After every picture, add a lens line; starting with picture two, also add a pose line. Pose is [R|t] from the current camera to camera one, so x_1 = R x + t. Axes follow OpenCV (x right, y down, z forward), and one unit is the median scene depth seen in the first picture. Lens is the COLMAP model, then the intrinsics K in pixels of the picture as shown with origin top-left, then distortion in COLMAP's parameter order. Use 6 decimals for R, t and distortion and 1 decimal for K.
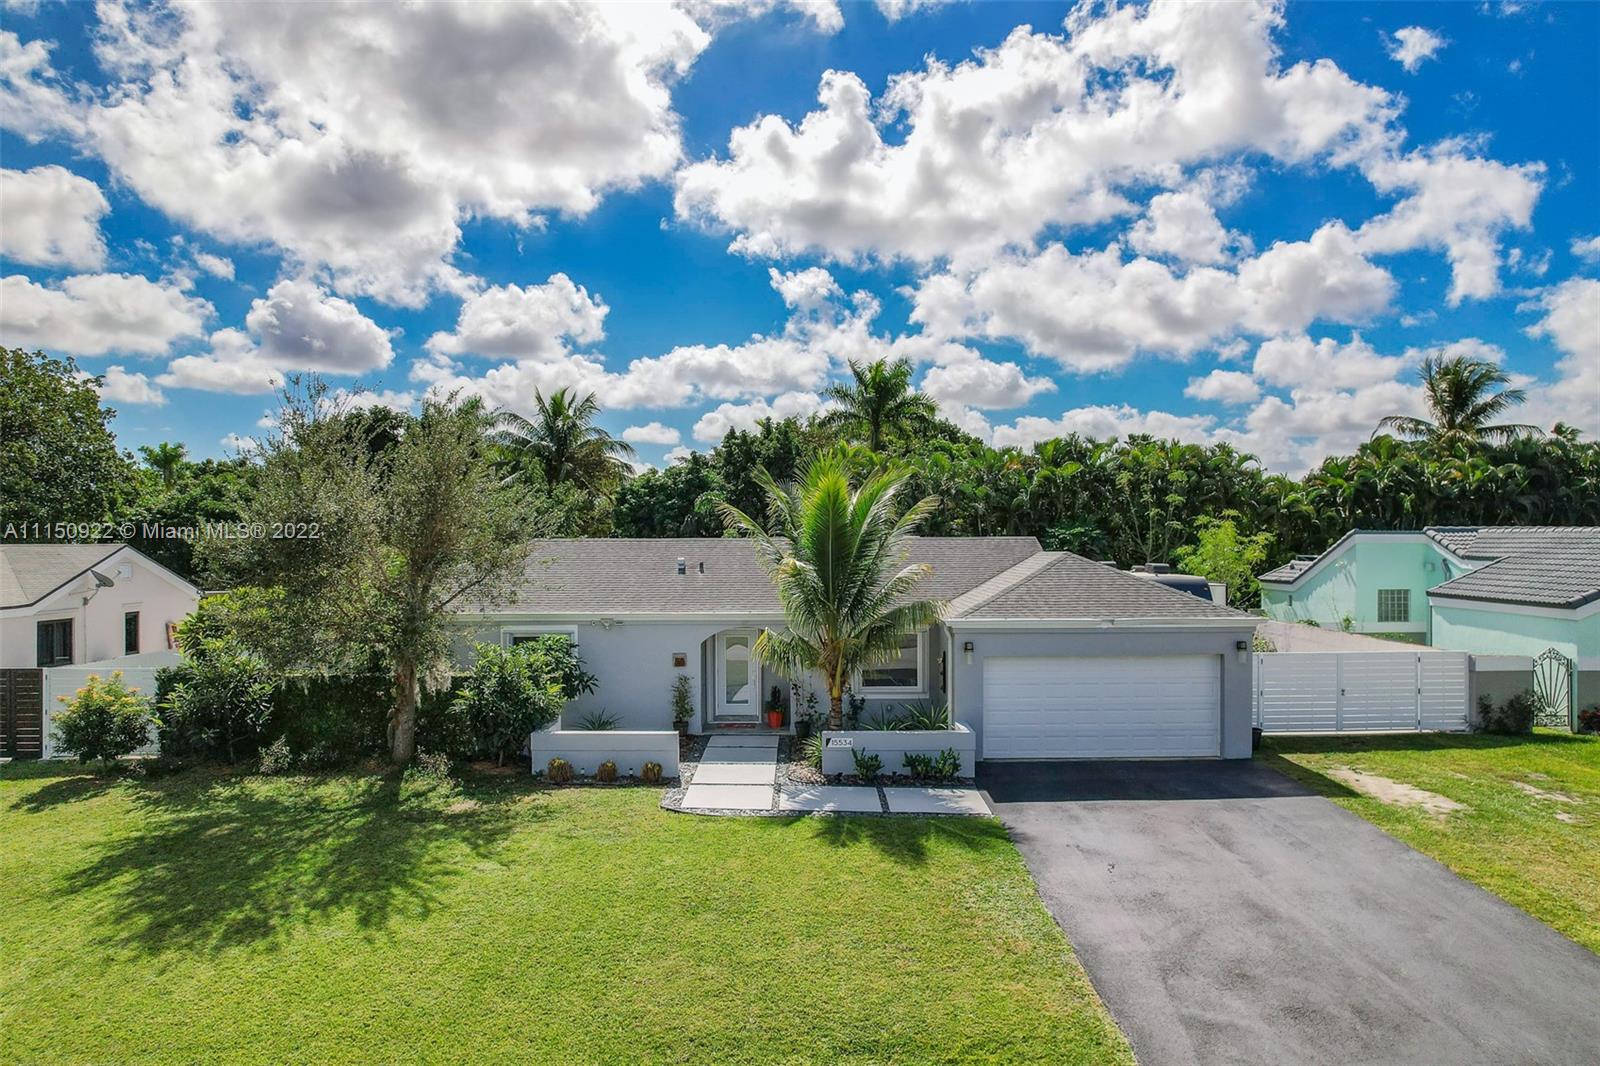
lens RADIAL K [[1027.5, 0, 813.0], [0, 1027.5, 539.7], [0, 0, 1]] dist [-0.072481, 0.066621]
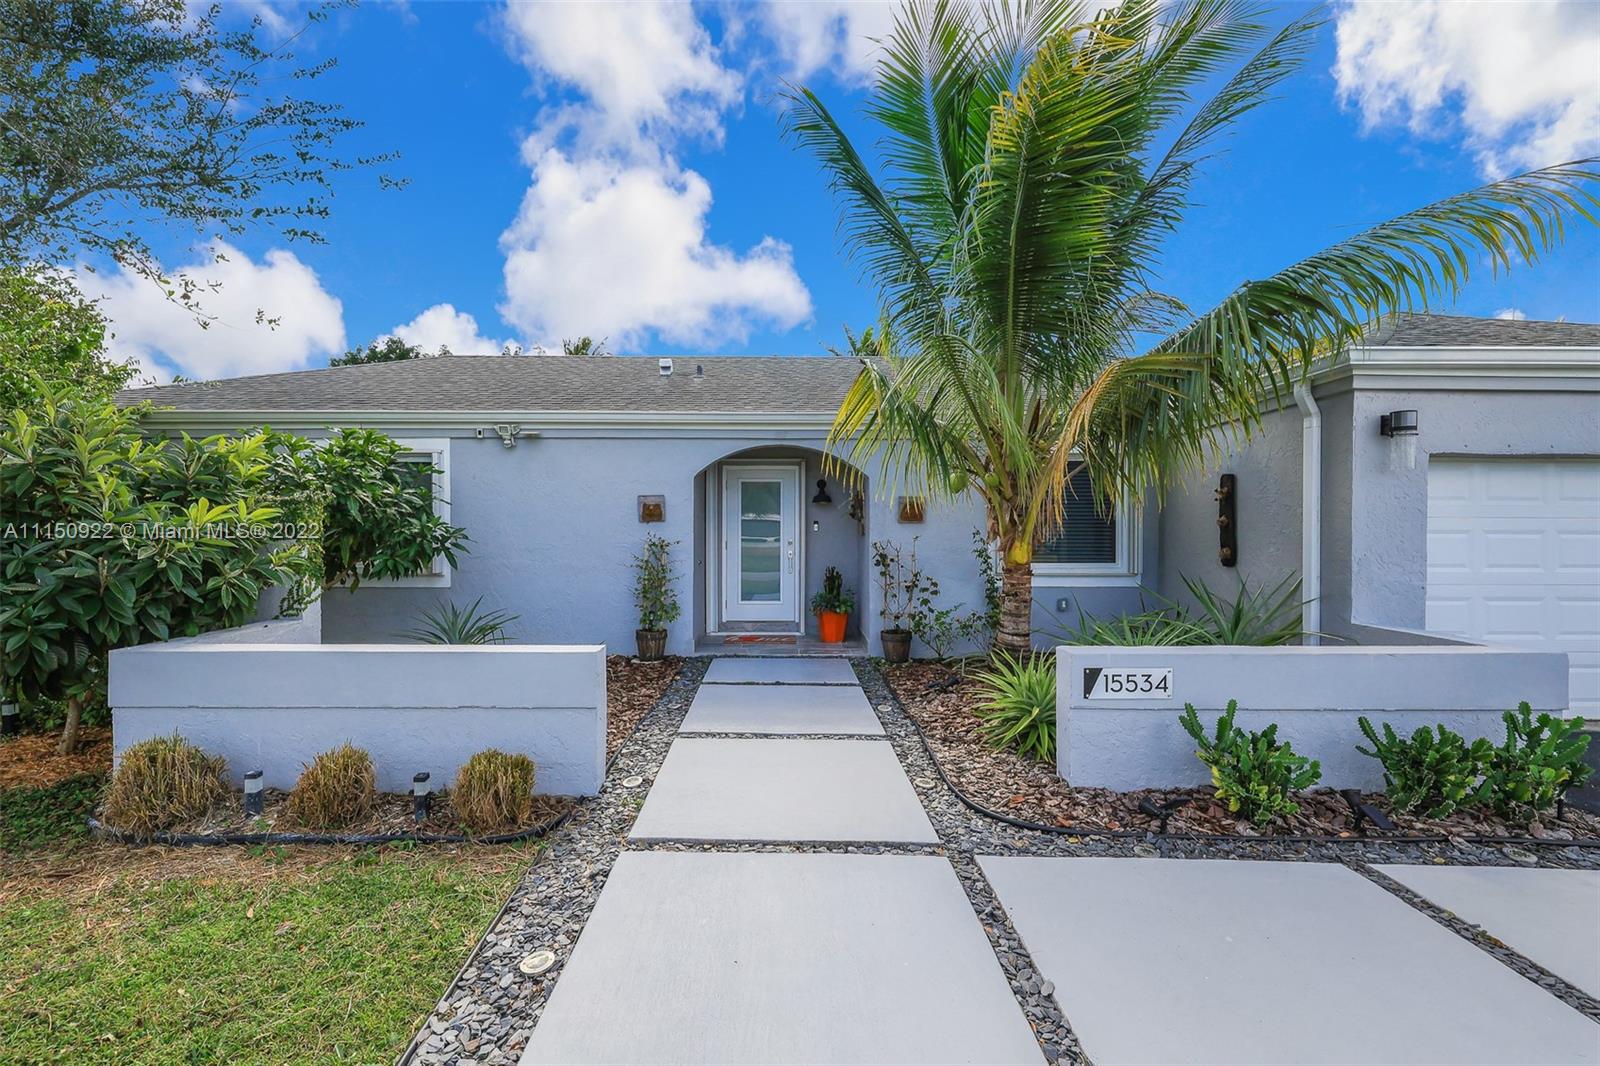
lens RADIAL K [[659.3, 0, 800.0], [0, 659.3, 533.0], [0, 0, 1]] dist [-0.000552, -0.000038]
pose [[0.999715, 0.008334, 0.022369, -0.077062], [-0.008255, 0.999959, -0.003586, 0.156566], [-0.022398, 0.003400, 0.999743, 0.809659]]
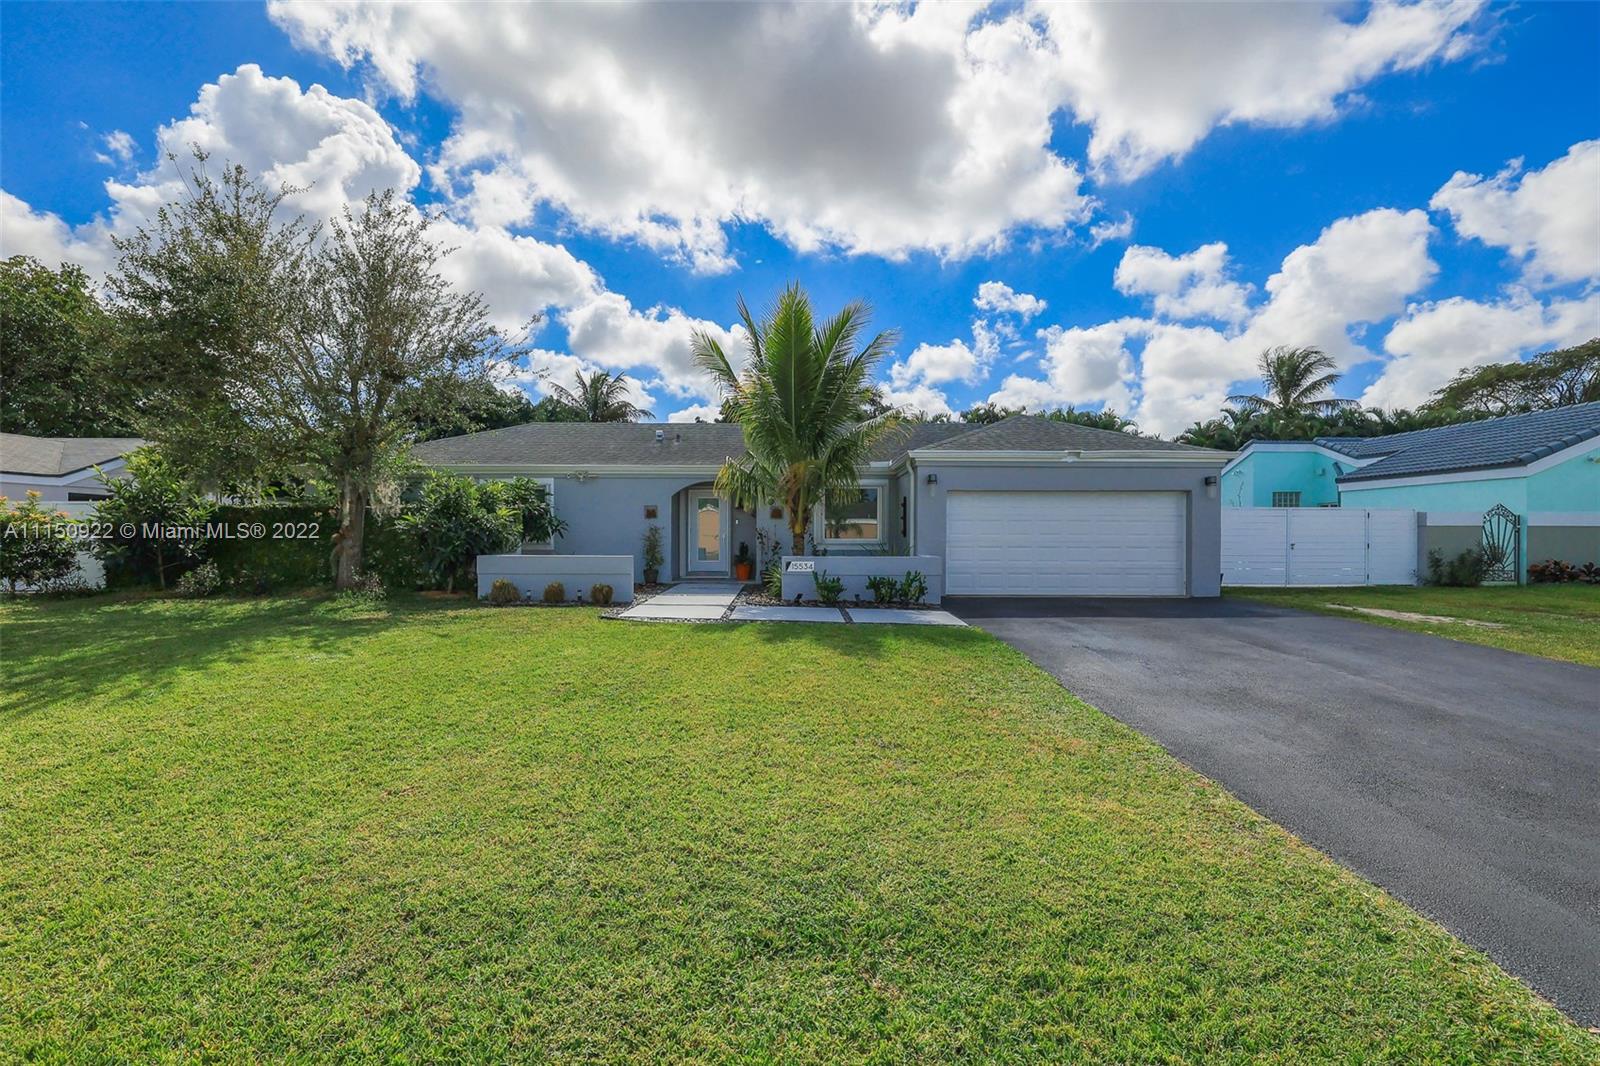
lens RADIAL K [[681.5, 0, 800.0], [0, 681.5, 533.0], [0, 0, 1]] dist [0.003737, 0.000569]
pose [[0.999930, 0.009254, 0.007440, 0.021124], [-0.009228, 0.999951, -0.003524, 0.169126], [-0.007472, 0.003455, 0.999966, 0.361972]]
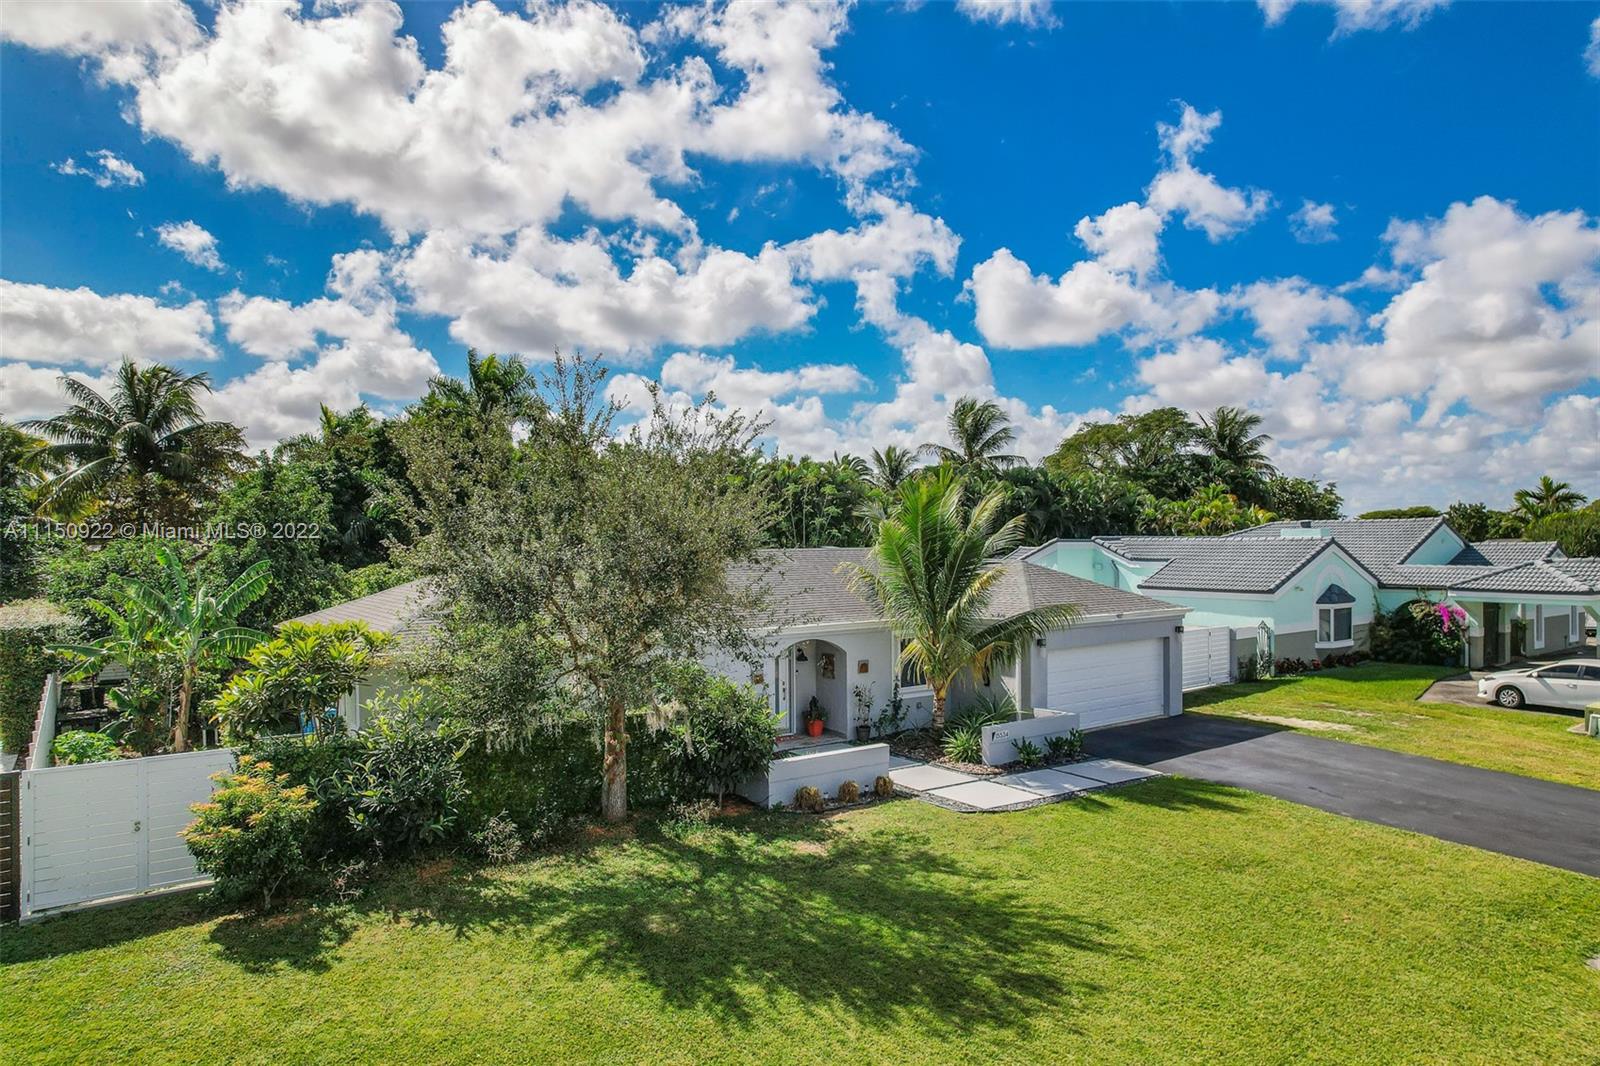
lens RADIAL K [[1027.5, 0, 813.0], [0, 1027.5, 539.7], [0, 0, 1]] dist [-0.072481, 0.066621]
pose [[0.800870, -0.000724, 0.598838, -0.807089], [0.000201, 1.000000, 0.000940, -0.015856], [-0.598839, -0.000632, 0.800869, 0.231281]]
